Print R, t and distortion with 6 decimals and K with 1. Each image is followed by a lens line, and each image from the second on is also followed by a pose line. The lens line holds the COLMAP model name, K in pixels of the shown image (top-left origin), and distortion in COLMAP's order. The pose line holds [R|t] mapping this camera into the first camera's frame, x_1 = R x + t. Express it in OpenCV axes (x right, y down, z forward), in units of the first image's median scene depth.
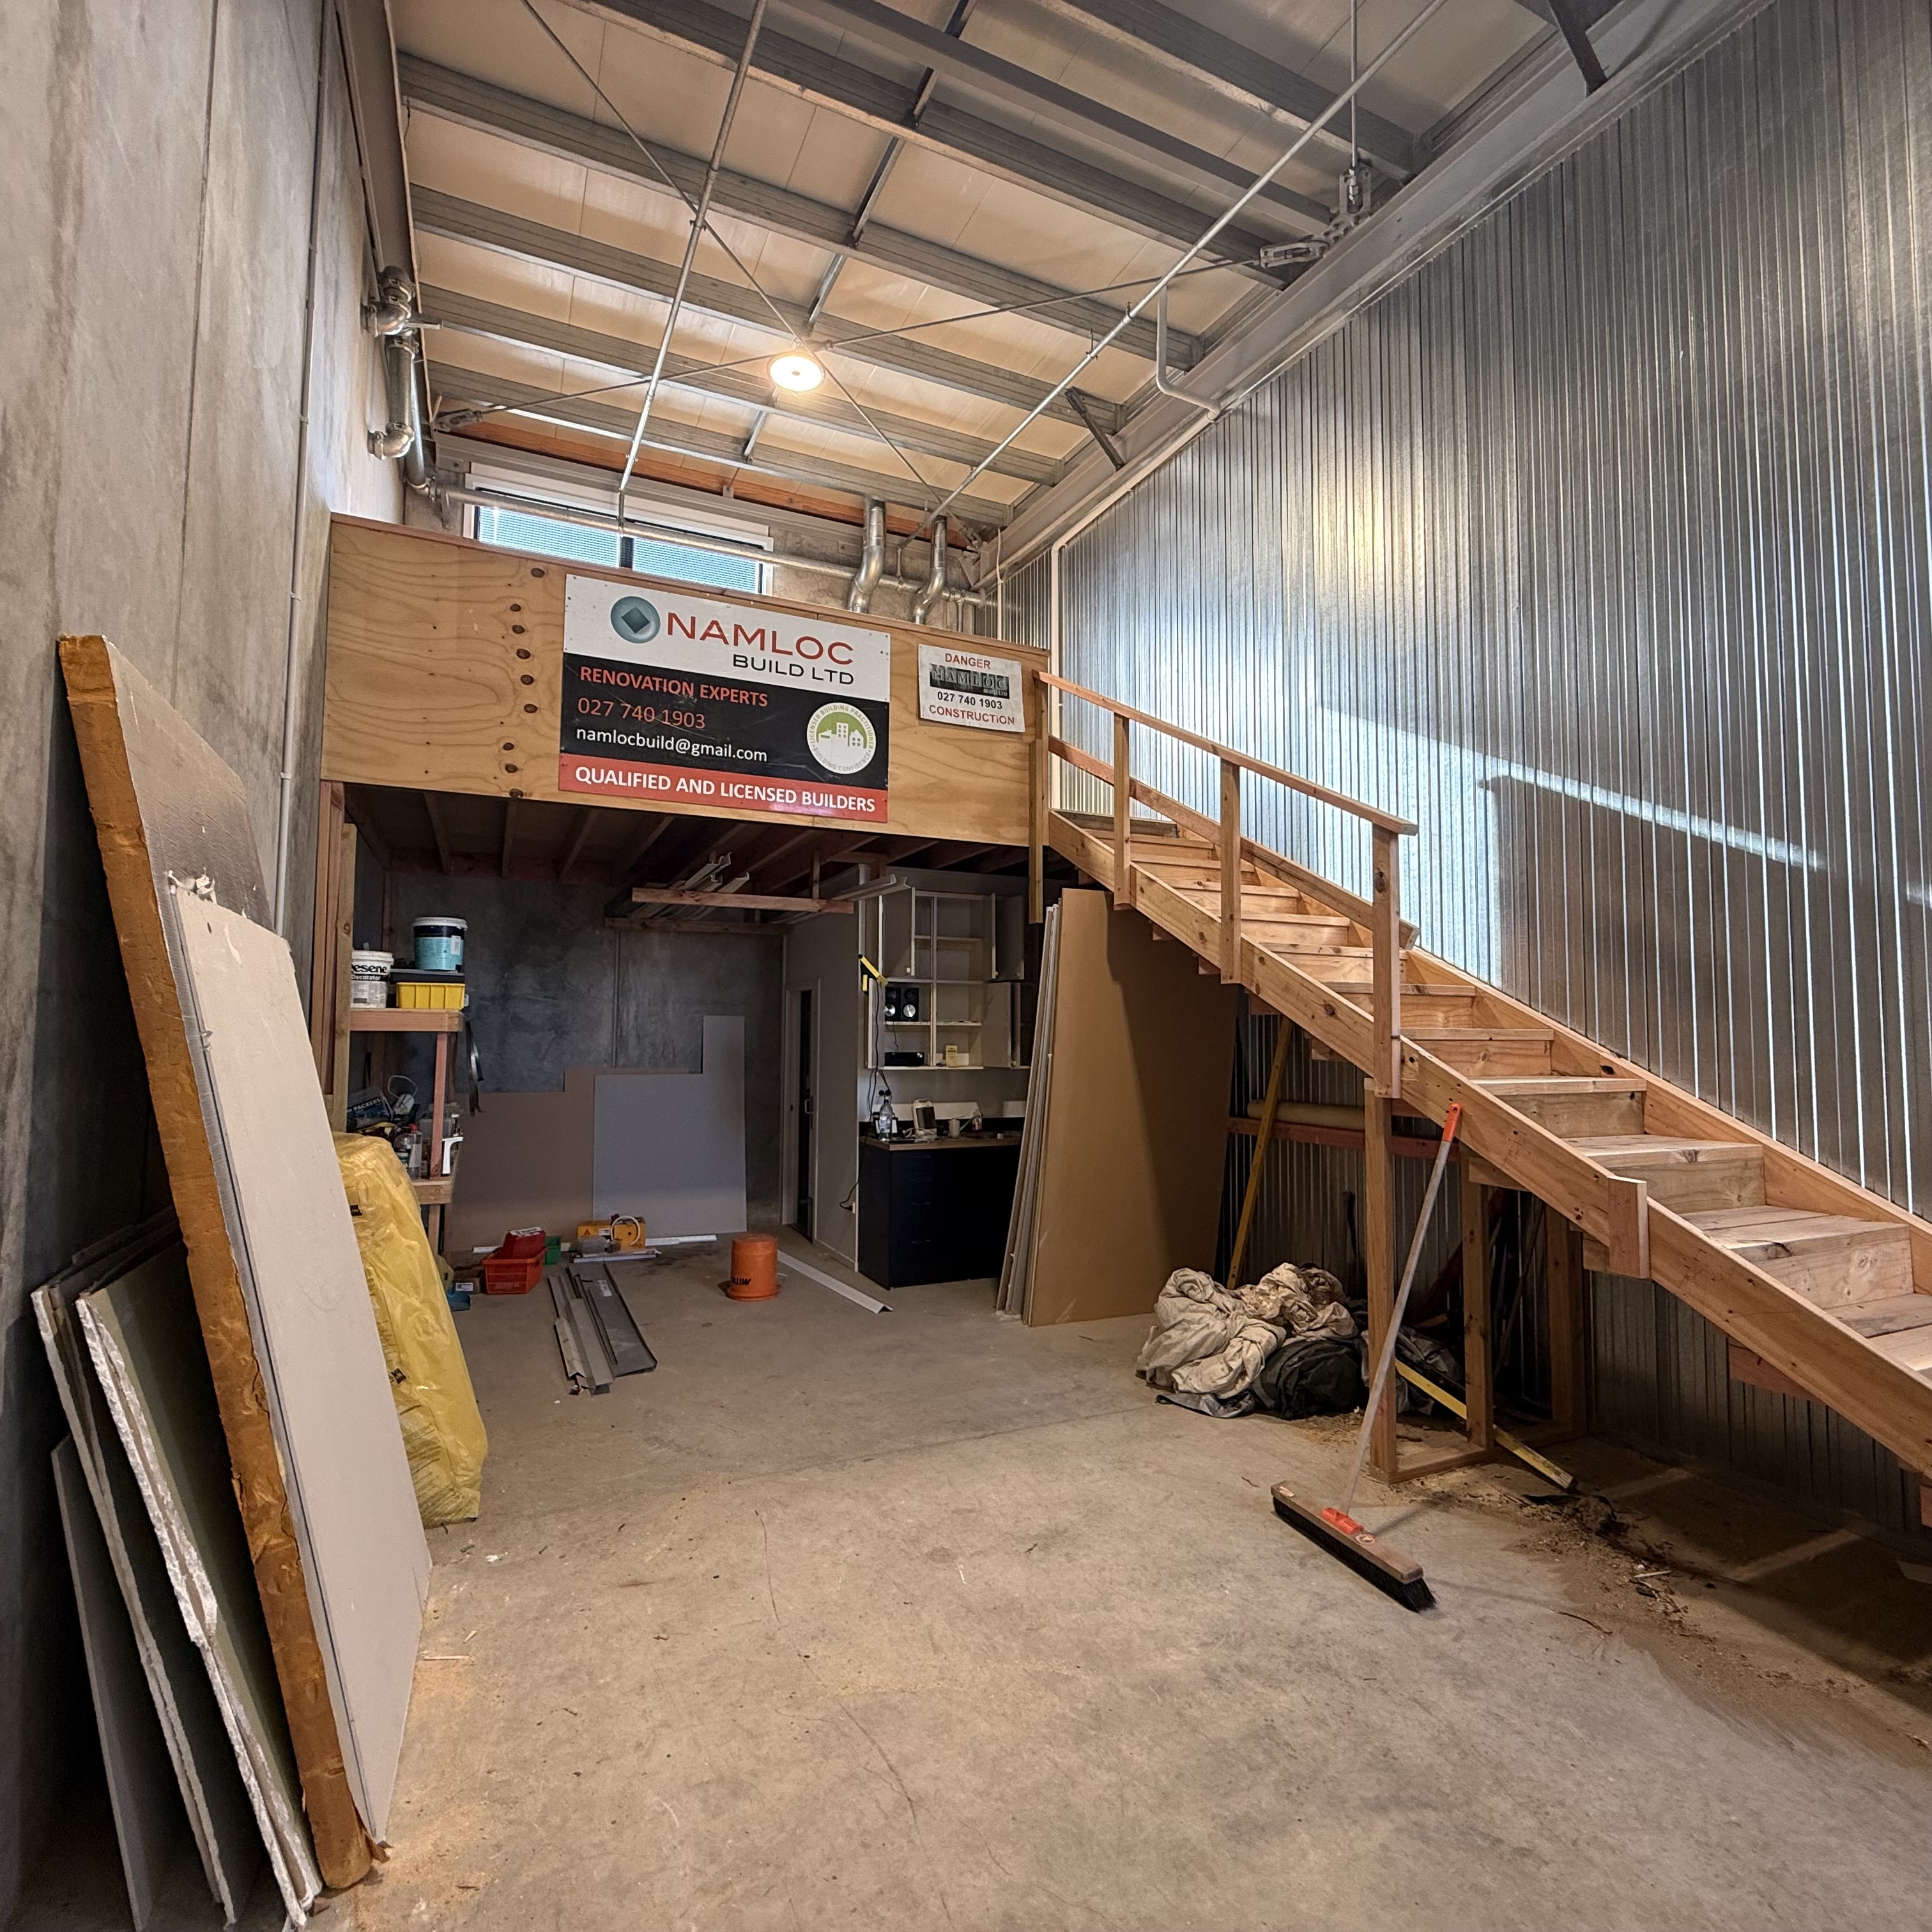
lens RADIAL K [[1022.2, 0, 958.4], [0, 1022.2, 967.8], [0, 0, 1]] dist [-0.000285, -0.000129]
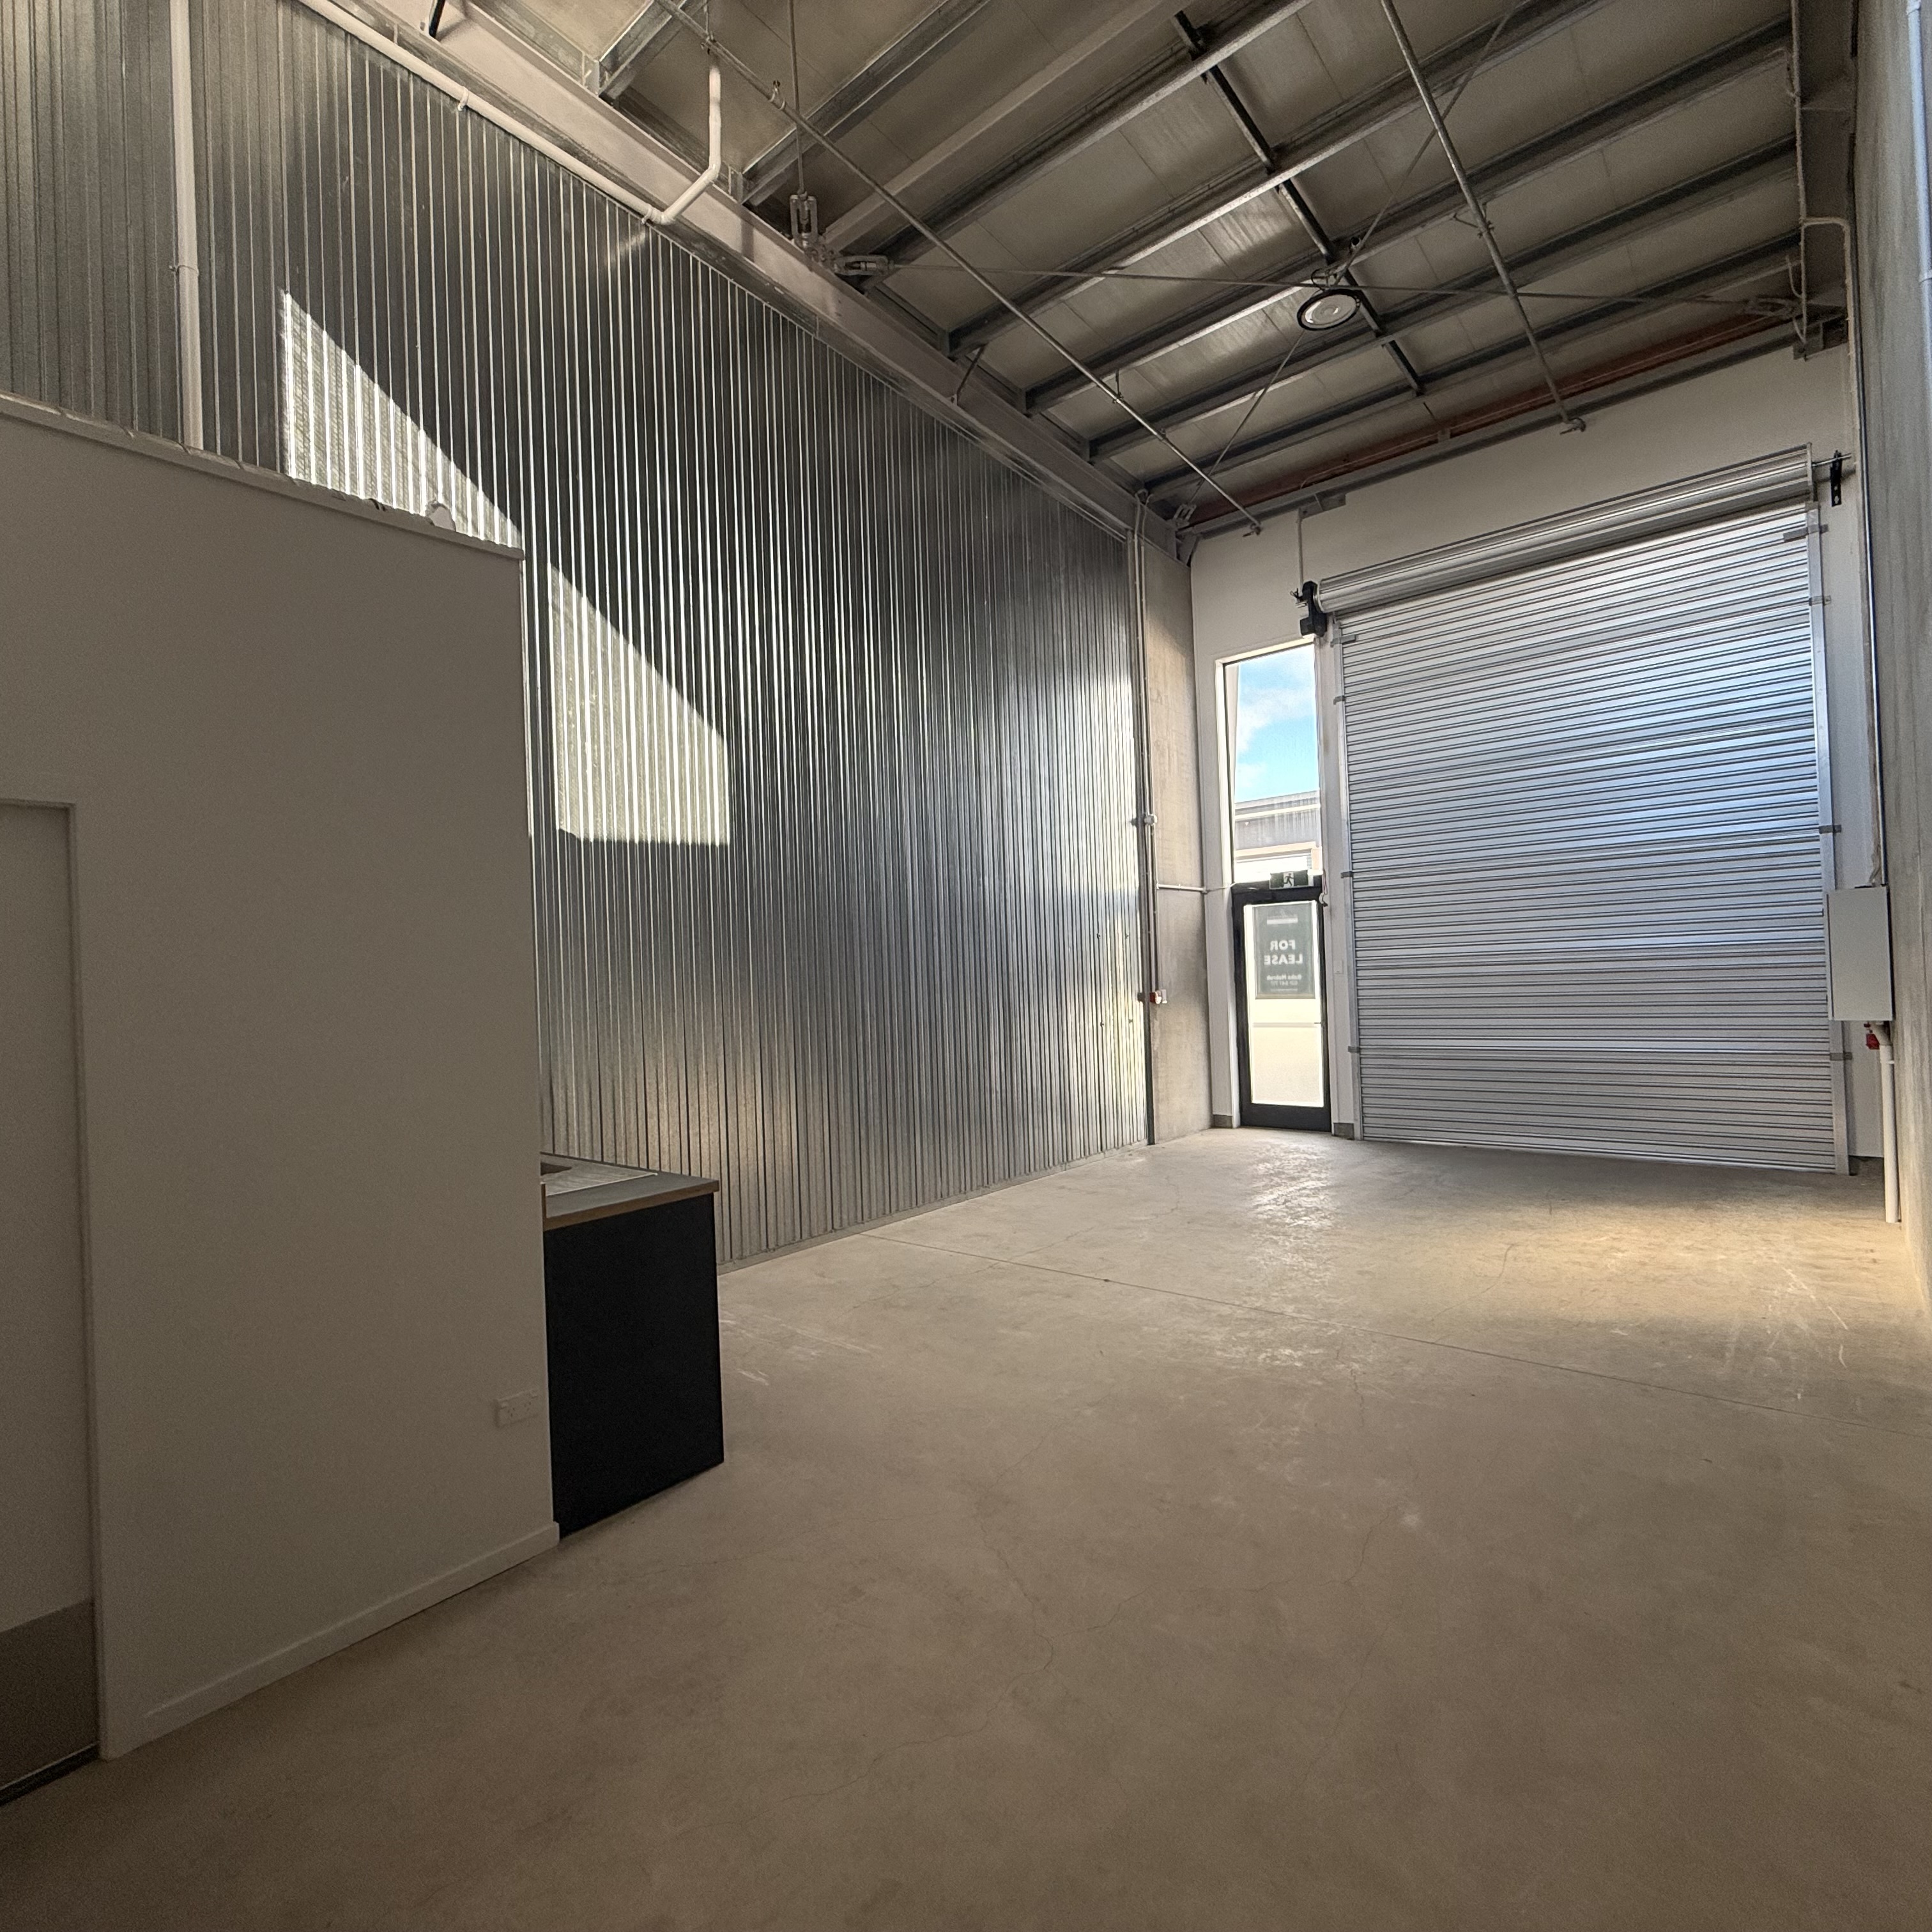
lens RADIAL K [[1022.2, 0, 962.1], [0, 1022.2, 969.3], [0, 0, 1]] dist [-0.000285, -0.000129]
pose [[-0.425748, 0.014715, 0.904722, -0.767526], [-0.023202, 0.999361, -0.027173, 0.100784], [-0.904544, -0.032561, -0.425135, 1.448859]]
